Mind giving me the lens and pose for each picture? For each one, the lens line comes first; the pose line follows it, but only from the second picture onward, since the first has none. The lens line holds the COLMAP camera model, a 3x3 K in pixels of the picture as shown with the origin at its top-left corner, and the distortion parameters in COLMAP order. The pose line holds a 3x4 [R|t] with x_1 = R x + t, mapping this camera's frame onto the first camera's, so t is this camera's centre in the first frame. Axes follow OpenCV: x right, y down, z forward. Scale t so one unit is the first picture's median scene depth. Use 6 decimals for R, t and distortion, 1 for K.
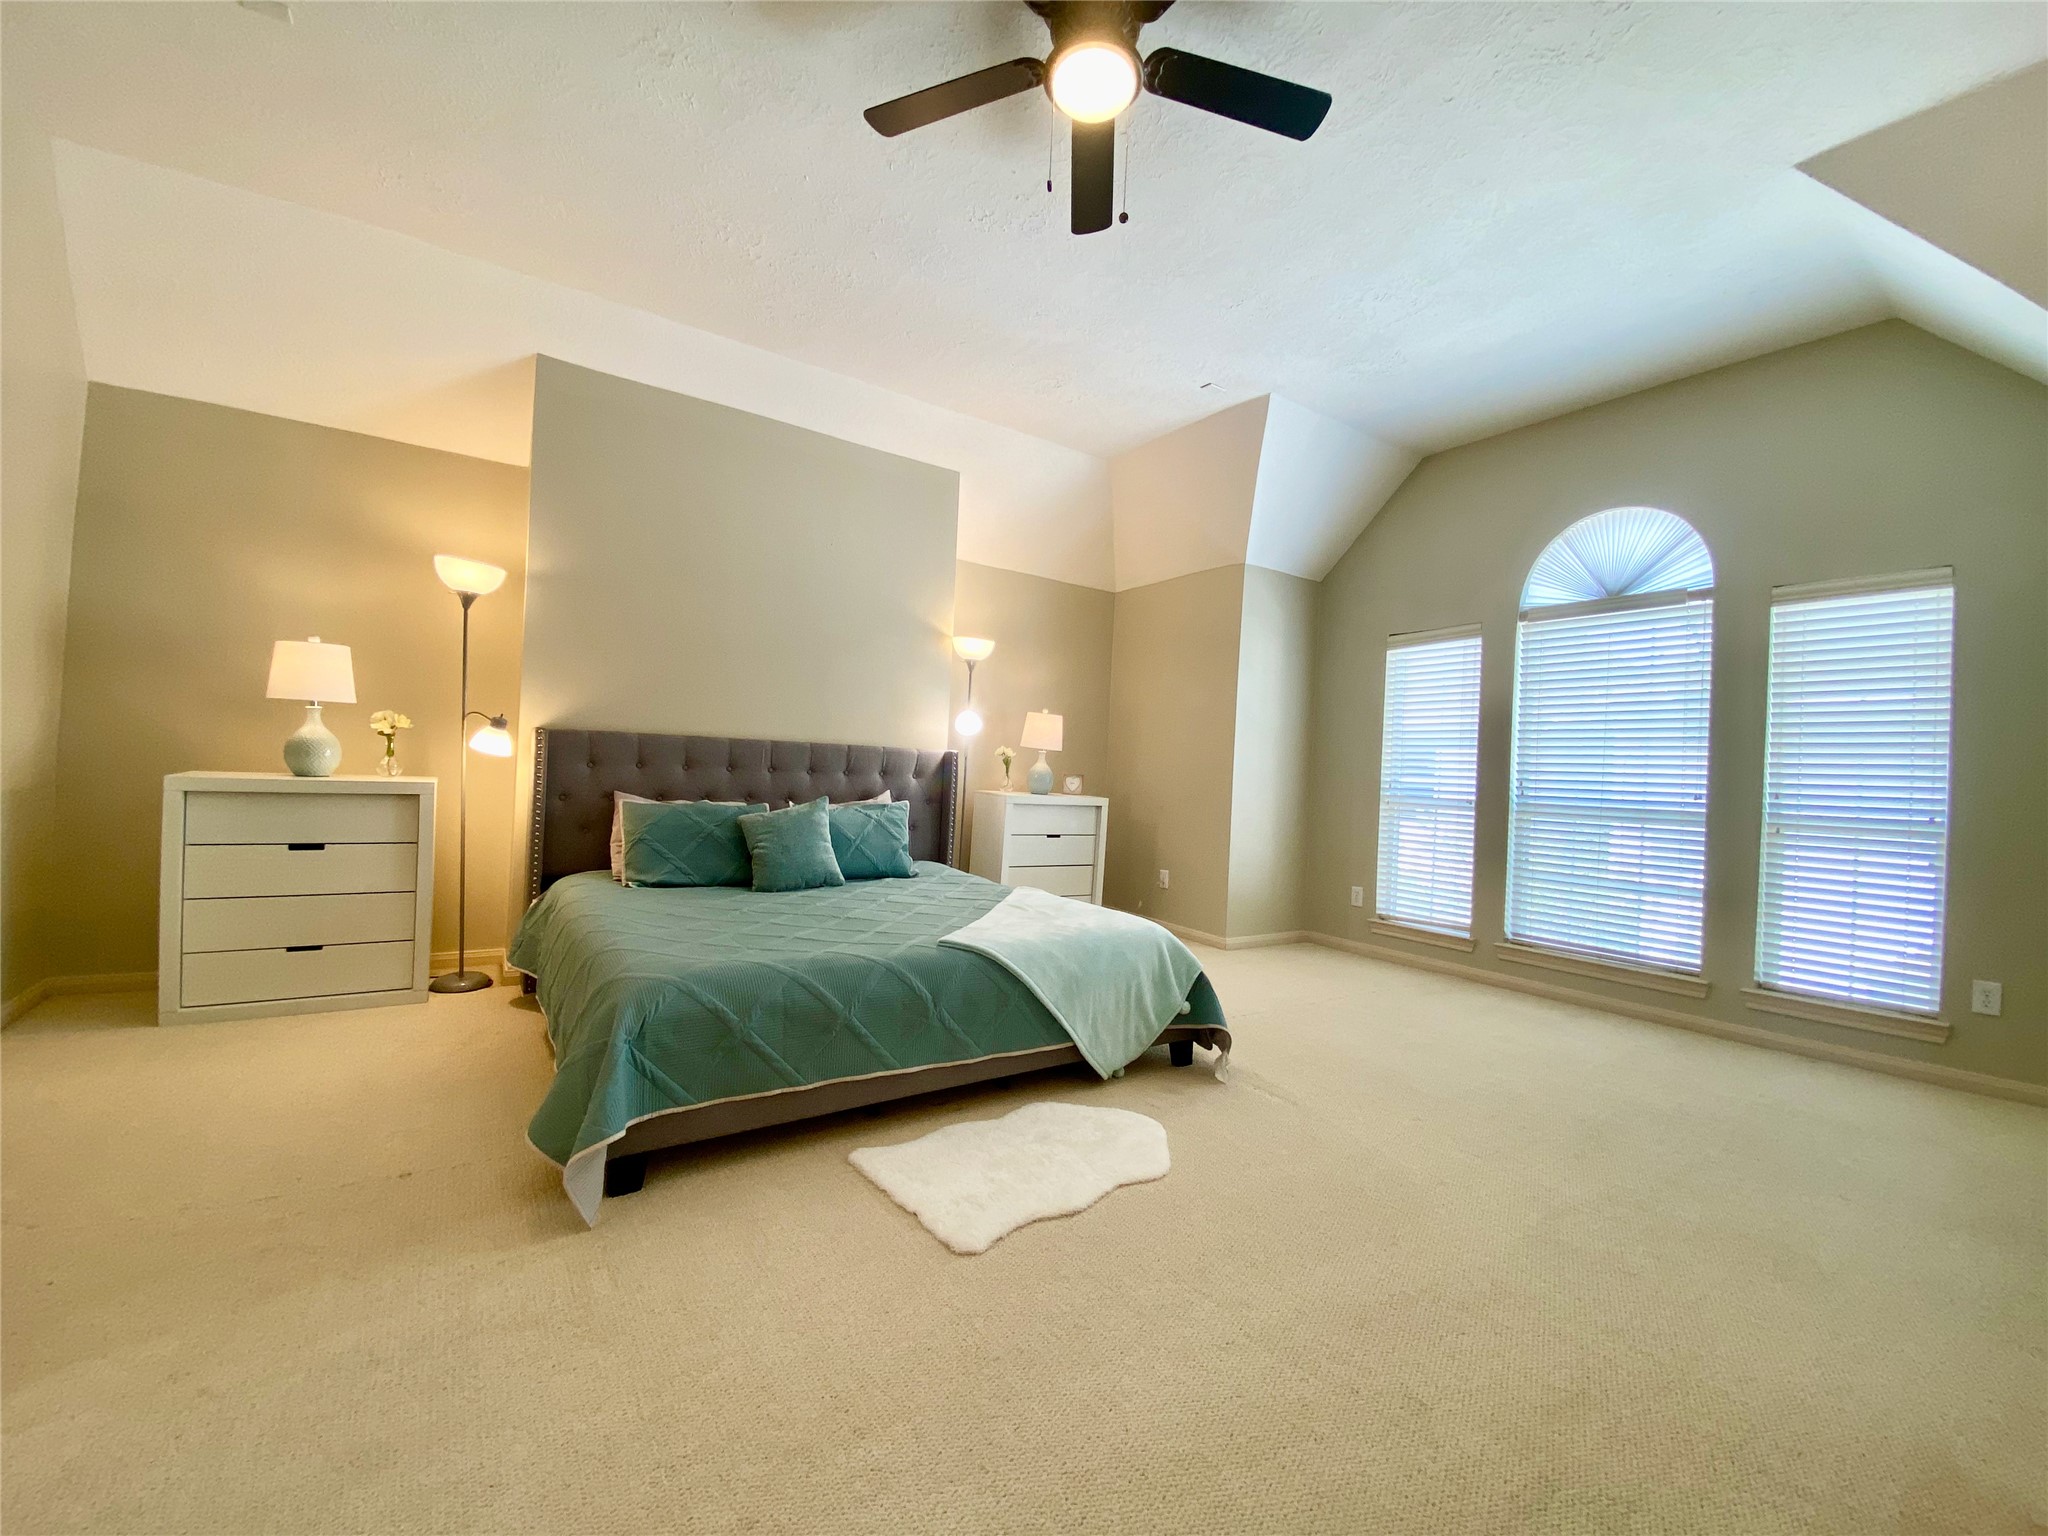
lens RADIAL K [[843.1, 0, 1027.4], [0, 843.1, 764.9], [0, 0, 1]] dist [0.005783, -0.004391]
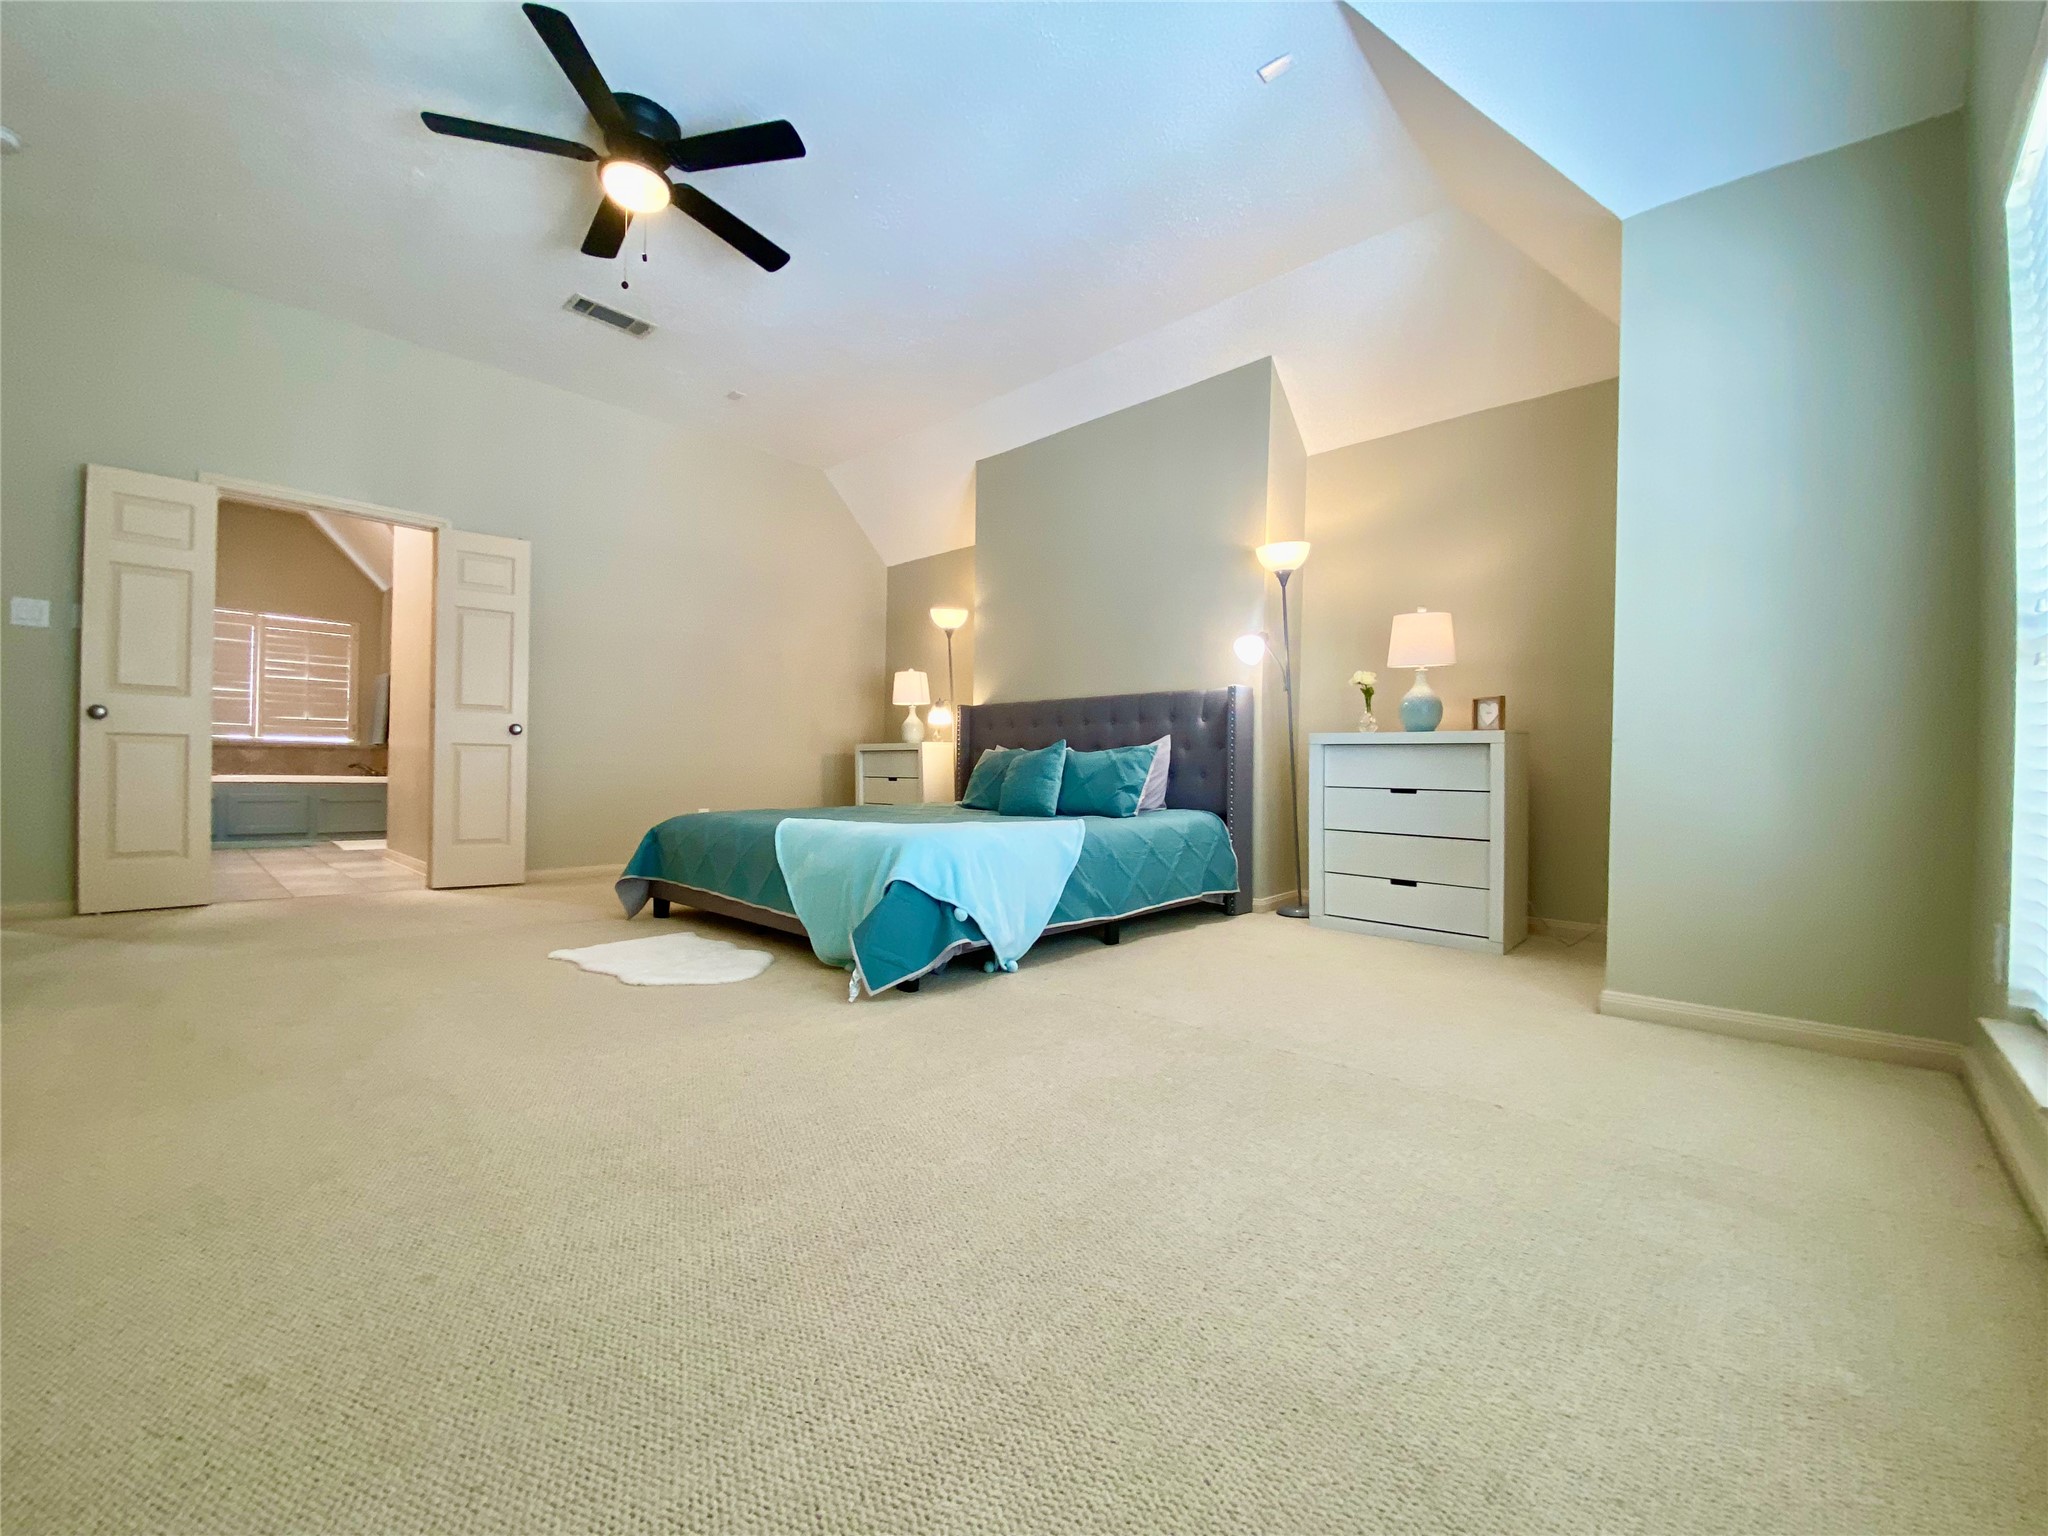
lens RADIAL K [[831.7, 0, 1027.7], [0, 831.7, 779.8], [0, 0, 1]] dist [-0.018284, -0.000970]
pose [[0.191058, -0.033335, -0.981013, 0.849491], [0.002639, 0.999437, -0.033447, 0.131669], [0.981575, 0.003801, 0.191039, 0.768026]]
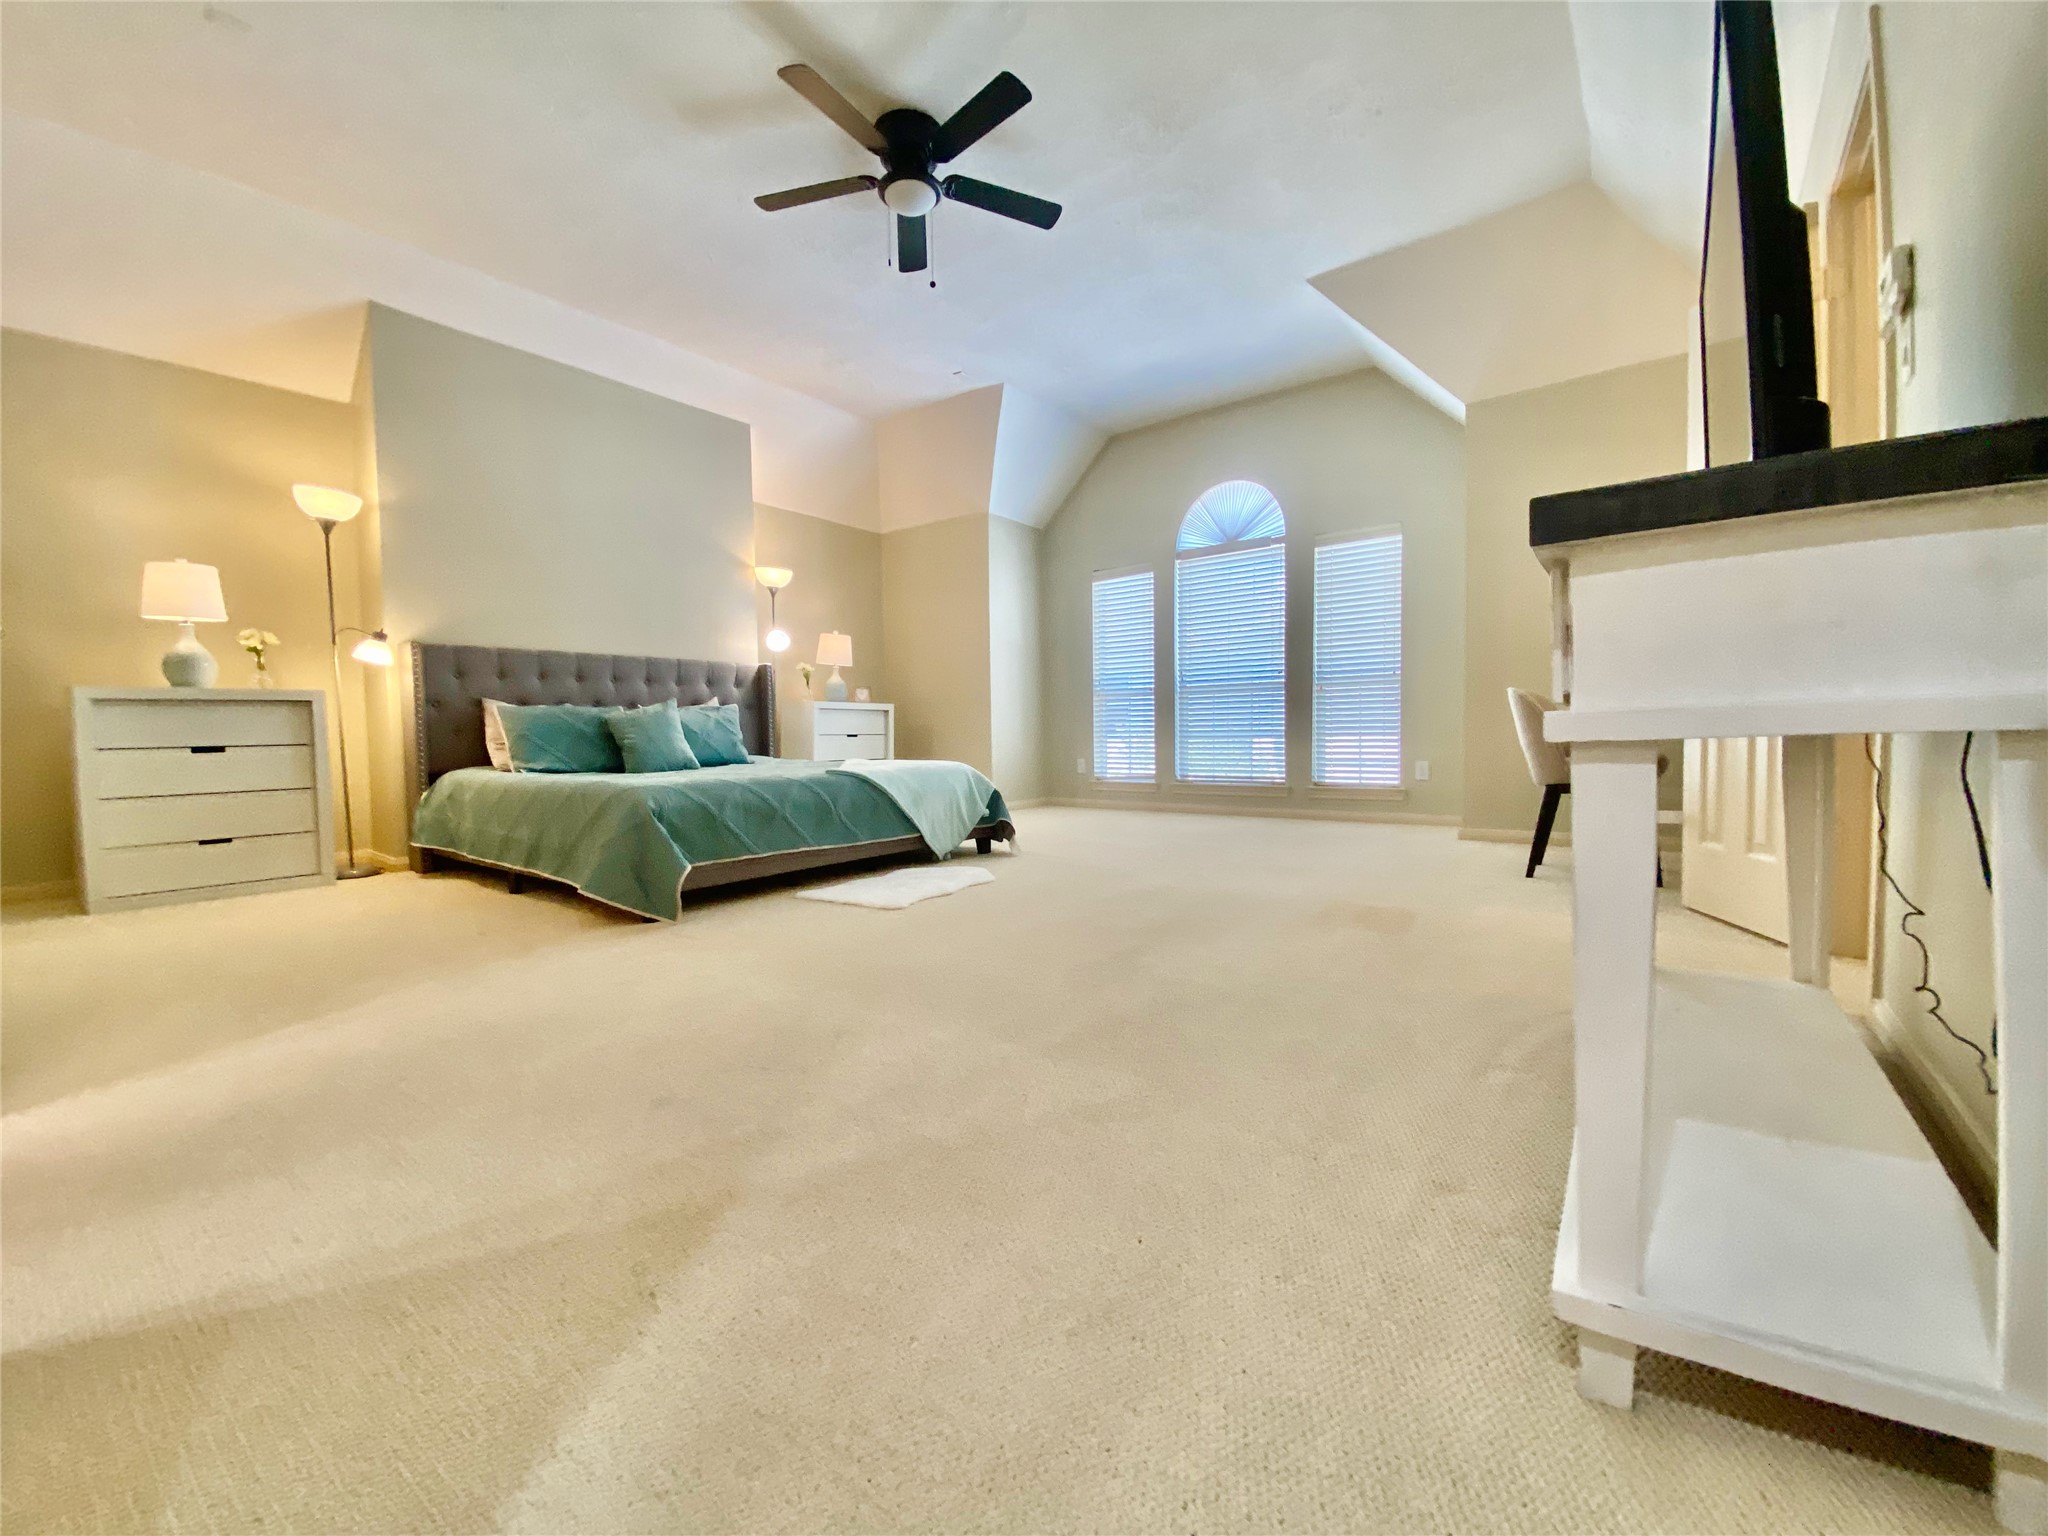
lens RADIAL K [[843.1, 0, 1045.5], [0, 843.1, 762.0], [0, 0, 1]] dist [0.005783, -0.004391]
pose [[0.936894, -0.074159, 0.341658, -0.168208], [0.055781, 0.996433, 0.063318, 0.084746], [-0.345135, -0.040265, 0.937689, -0.335010]]
